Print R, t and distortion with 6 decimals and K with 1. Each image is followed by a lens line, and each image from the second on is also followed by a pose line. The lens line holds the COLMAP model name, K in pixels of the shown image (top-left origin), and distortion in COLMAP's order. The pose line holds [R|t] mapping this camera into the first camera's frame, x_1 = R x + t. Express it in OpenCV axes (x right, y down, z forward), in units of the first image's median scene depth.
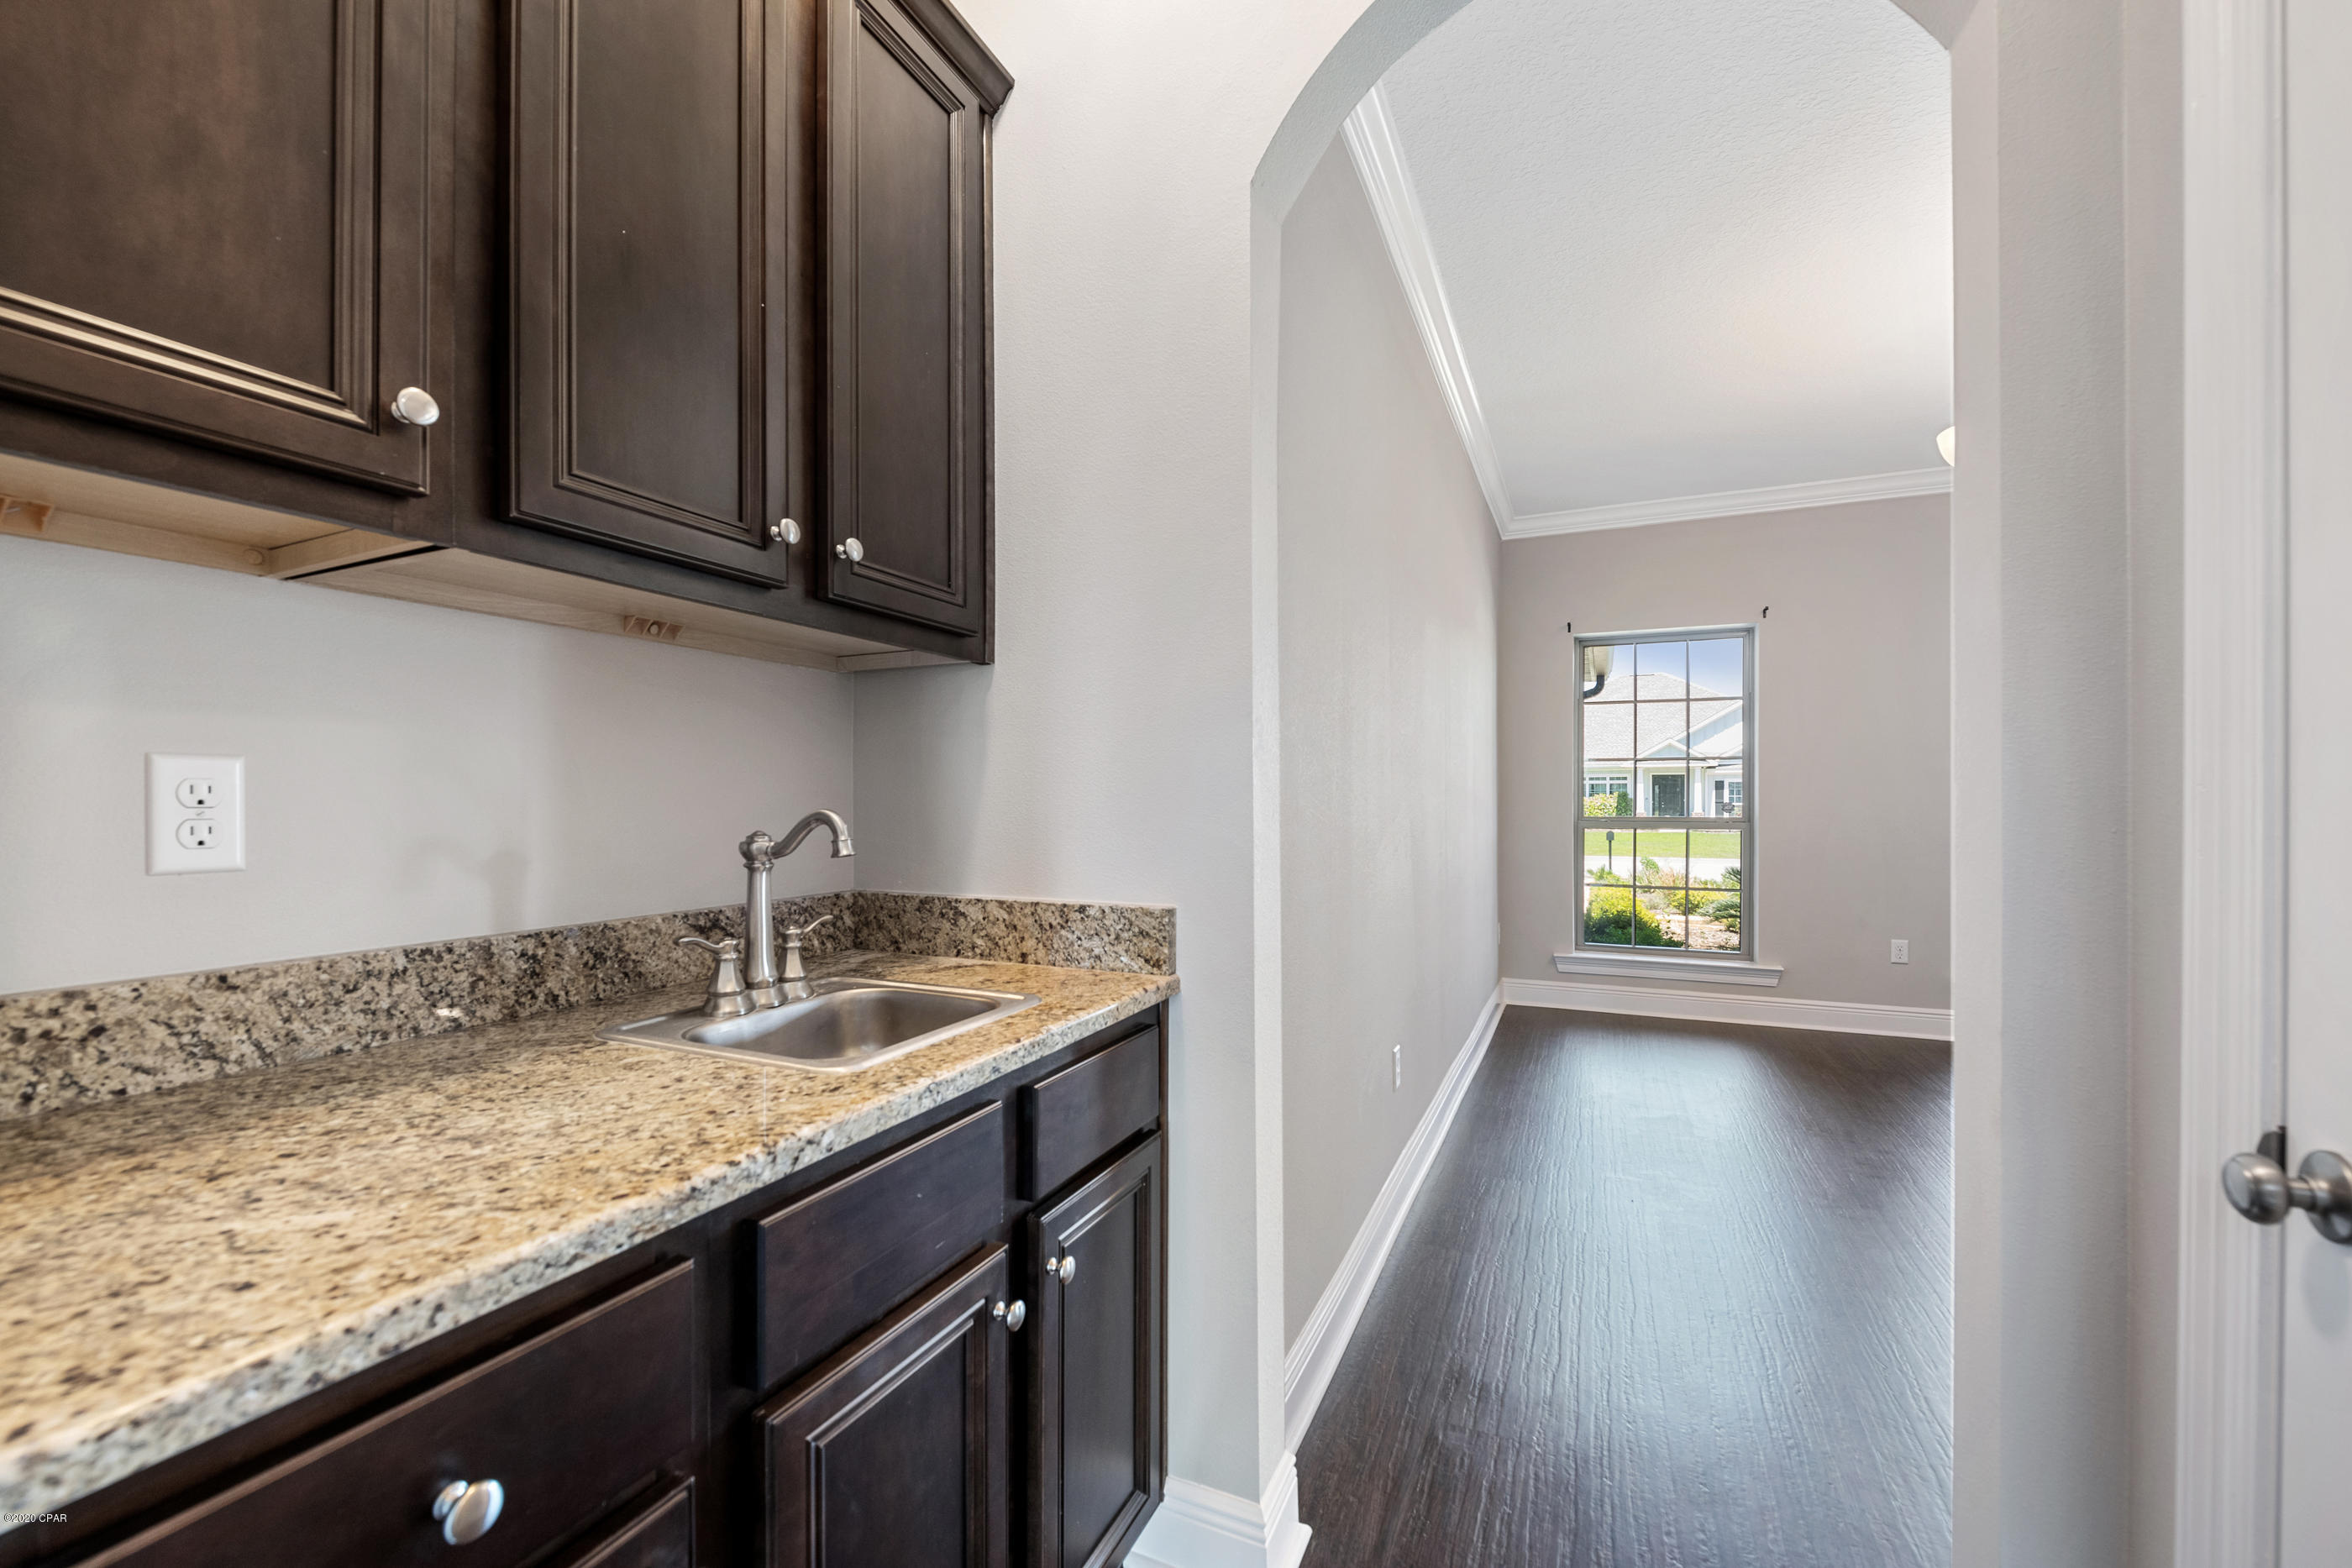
lens RADIAL K [[948.7, 0, 1171.1], [0, 948.7, 805.4], [0, 0, 1]] dist [0.003136, -0.002585]
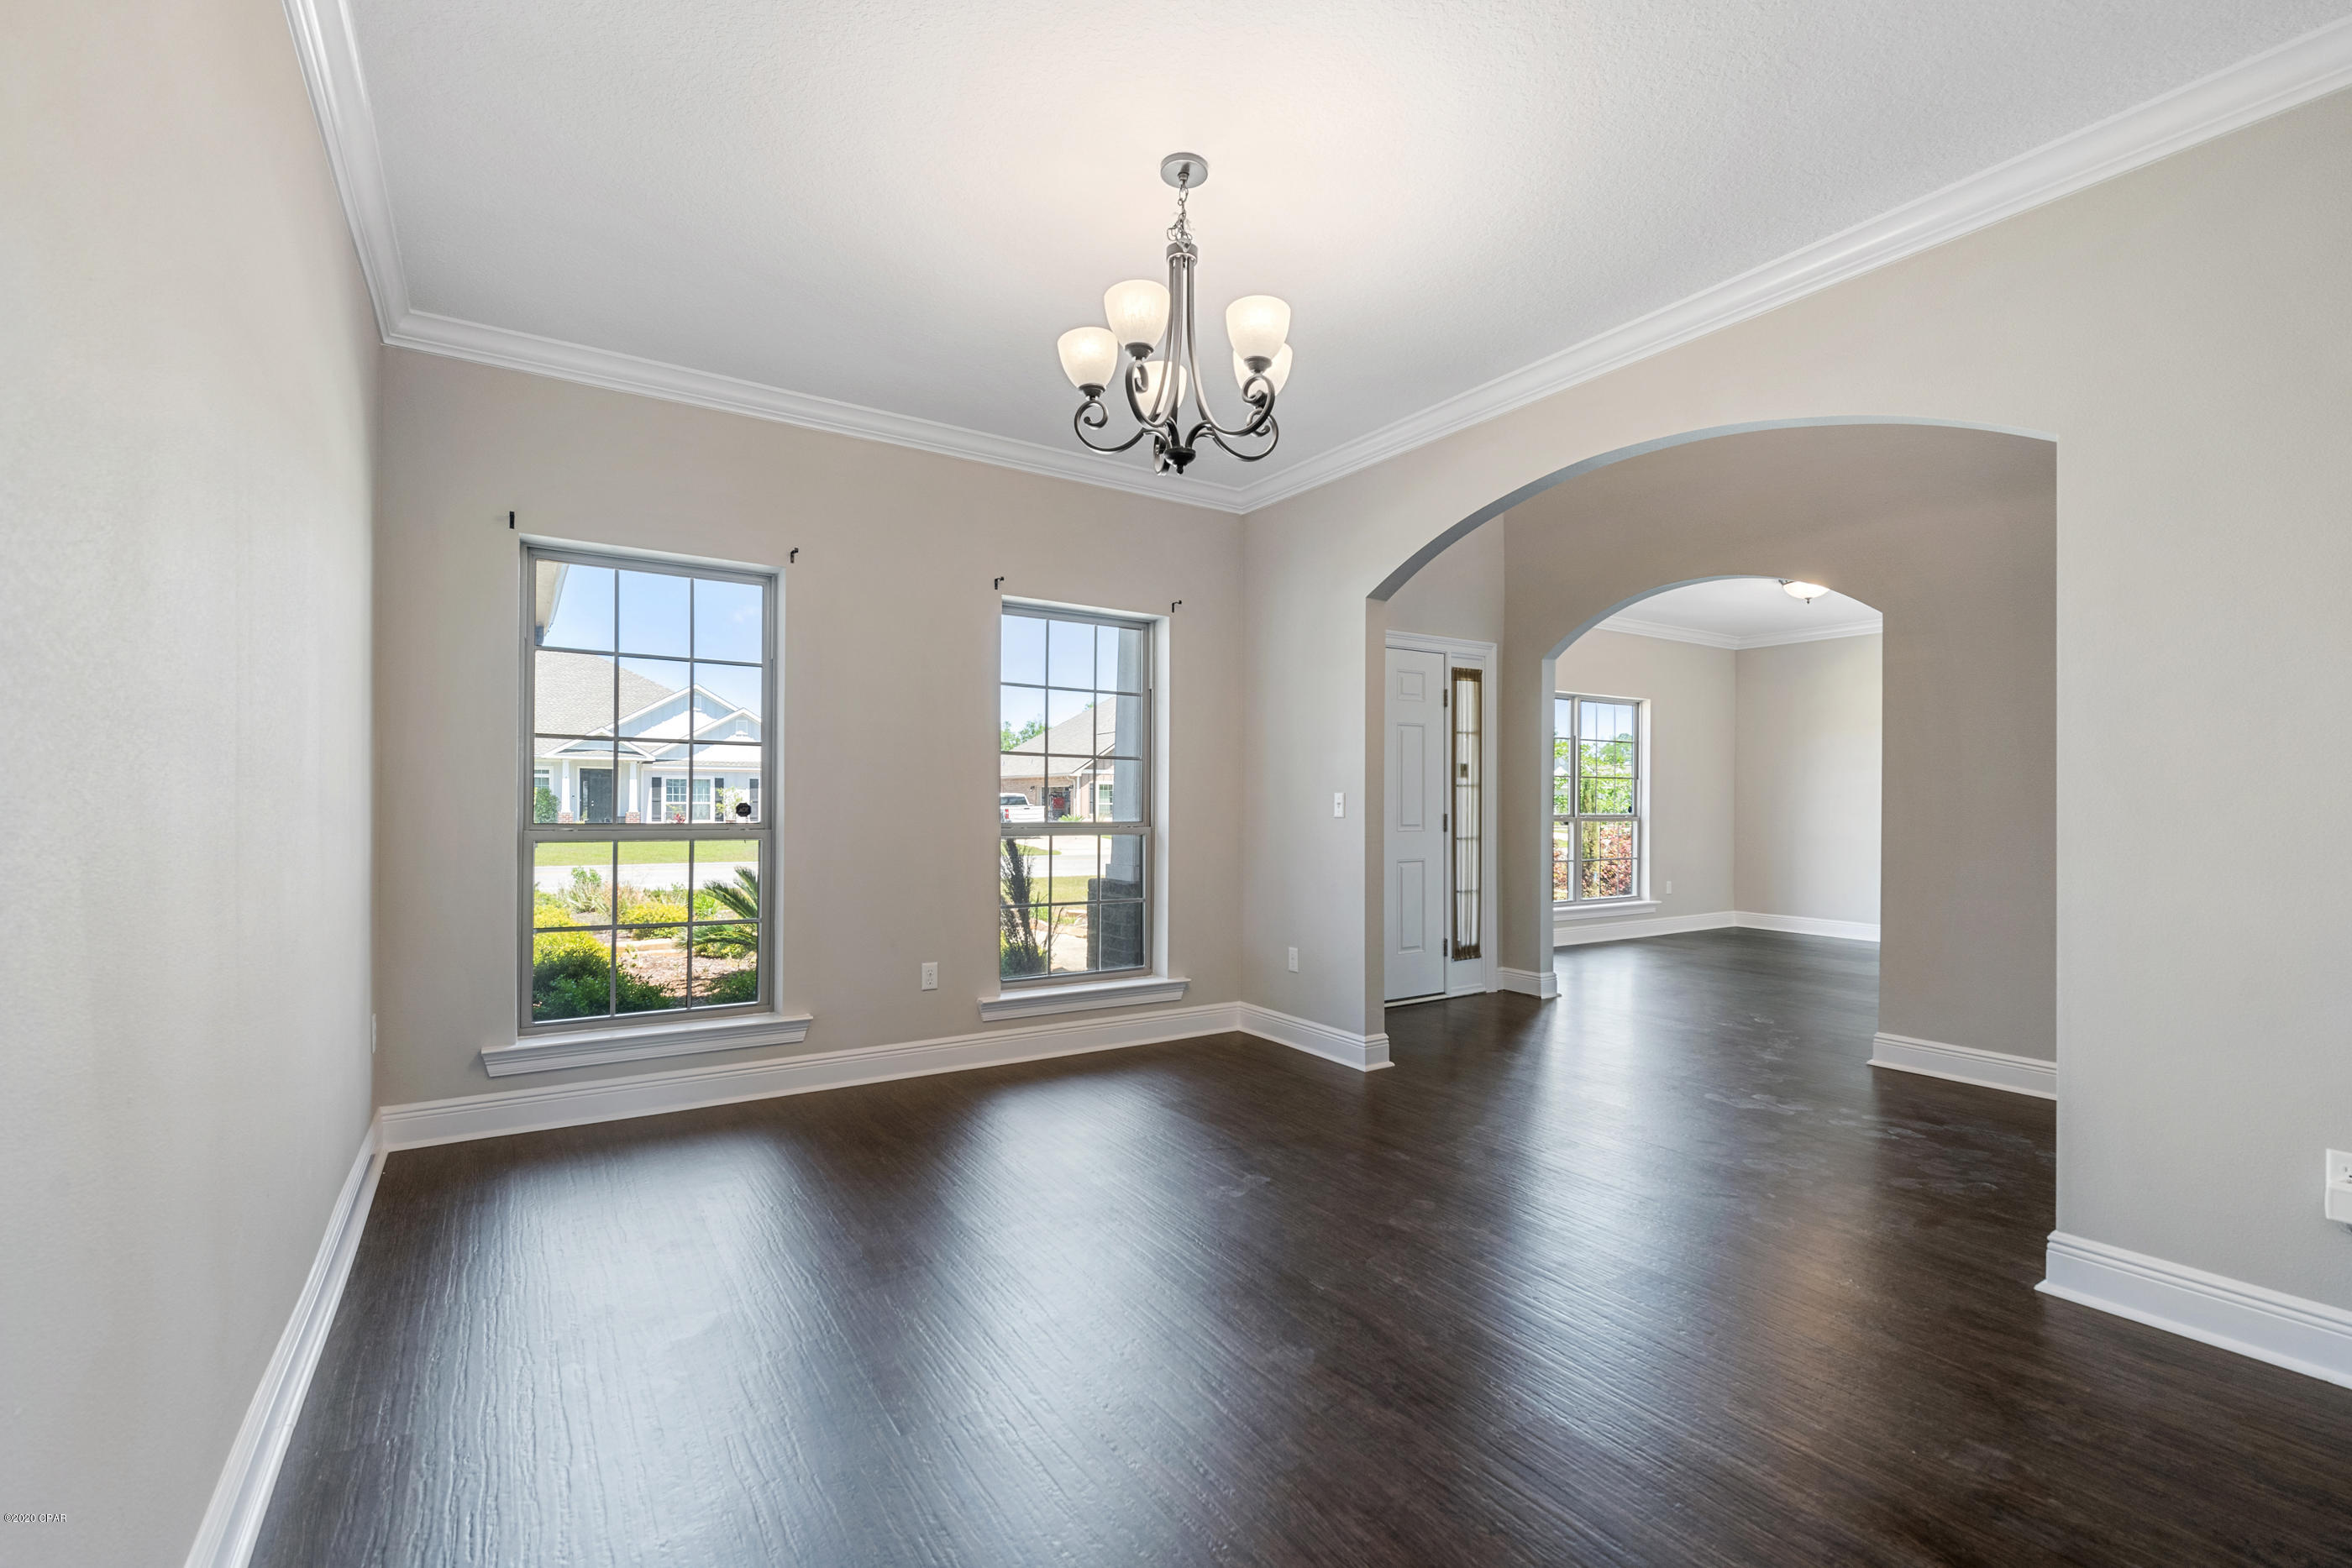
lens RADIAL K [[1040.6, 0, 1186.0], [0, 1040.6, 801.7], [0, 0, 1]] dist [0.000038, -0.001658]
pose [[0.537791, 0.004555, 0.843066, 0.082680], [-0.002484, 0.999990, -0.003819, -0.001365], [-0.843074, -0.000041, 0.537797, 0.258325]]
